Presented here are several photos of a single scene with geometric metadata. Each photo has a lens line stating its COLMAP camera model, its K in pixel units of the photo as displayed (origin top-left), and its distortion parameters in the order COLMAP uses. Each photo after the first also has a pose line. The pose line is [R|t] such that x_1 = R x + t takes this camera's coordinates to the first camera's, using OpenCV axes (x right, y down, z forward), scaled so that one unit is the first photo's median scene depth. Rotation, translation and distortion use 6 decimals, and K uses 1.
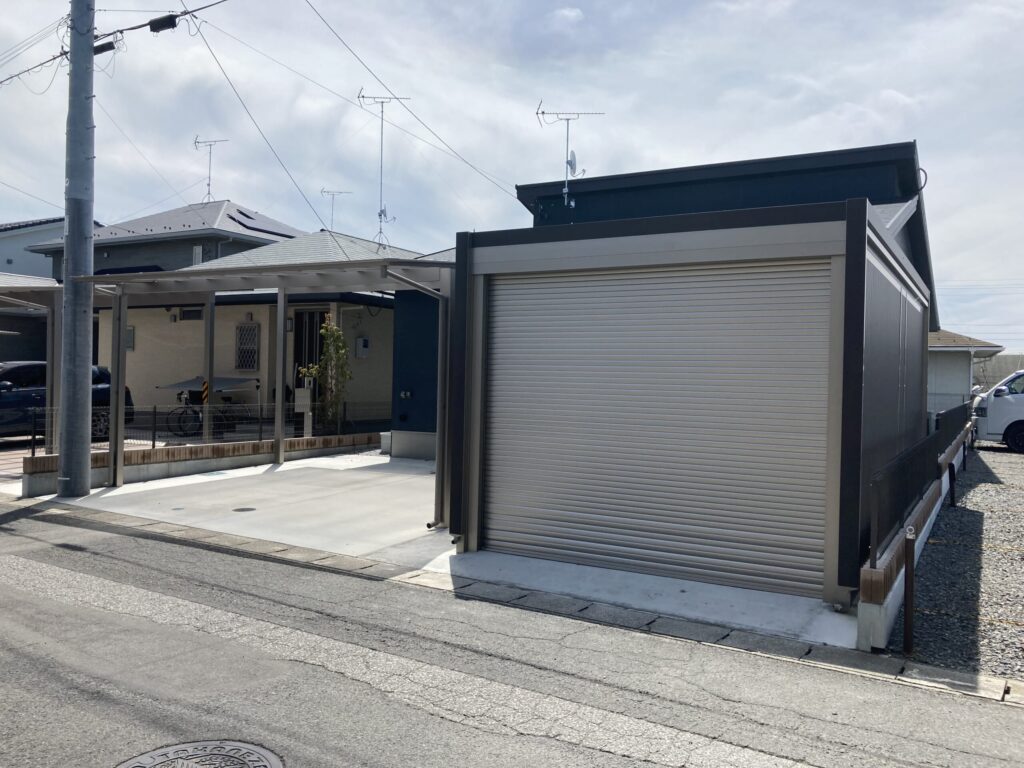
lens RADIAL K [[829.4, 0, 512.0], [0, 829.4, 384.0], [0, 0, 1]] dist [0.010915, 0.003379]
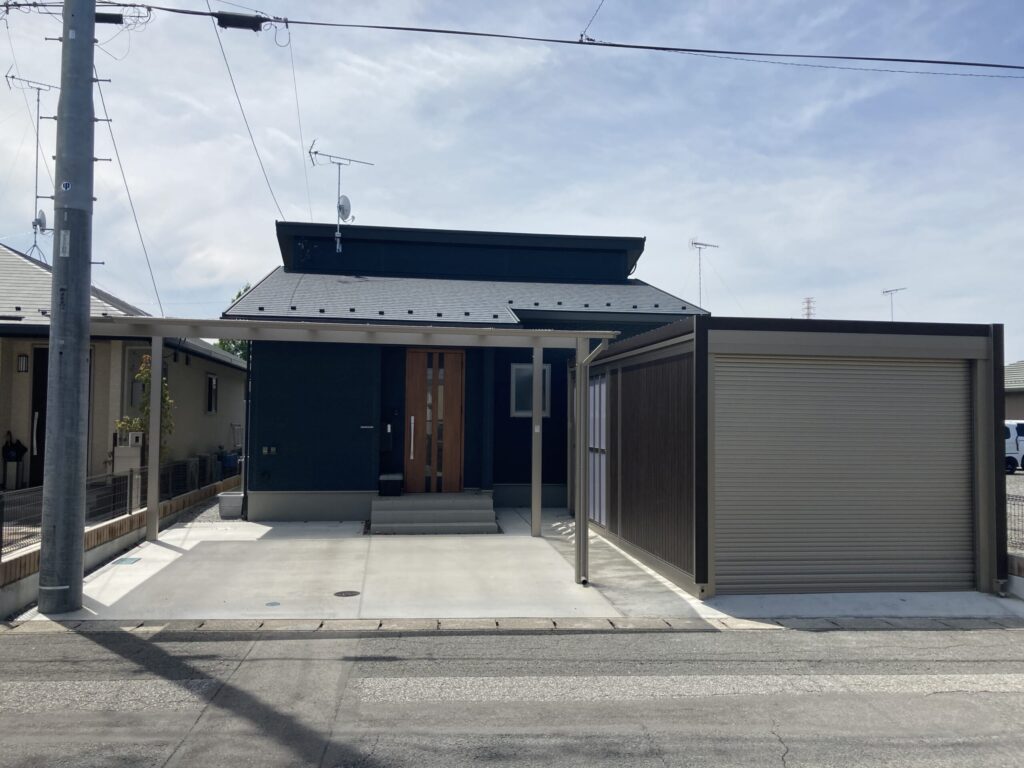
lens RADIAL K [[829.4, 0, 512.0], [0, 829.4, 384.0], [0, 0, 1]] dist [0.010915, 0.003379]
pose [[0.796279, 0.013618, 0.604777, -0.789288], [0.009337, 0.999351, -0.034796, -0.042463], [-0.604858, 0.033354, 0.795635, 0.205923]]
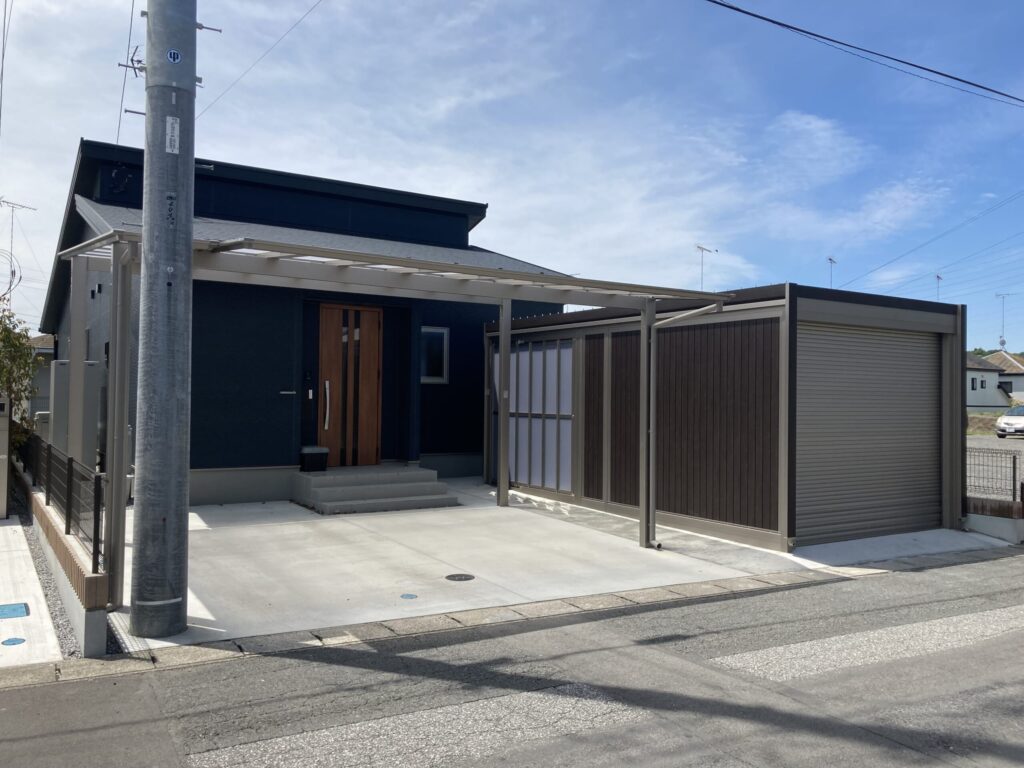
lens RADIAL K [[823.1, 0, 483.4], [0, 823.1, 381.9], [0, 0, 1]] dist [0.003405, 0.000812]
pose [[0.478513, 0.001850, 0.878079, -1.089133], [0.003144, 0.999988, -0.003820, -0.030789], [-0.878075, 0.004588, 0.478501, 0.682511]]
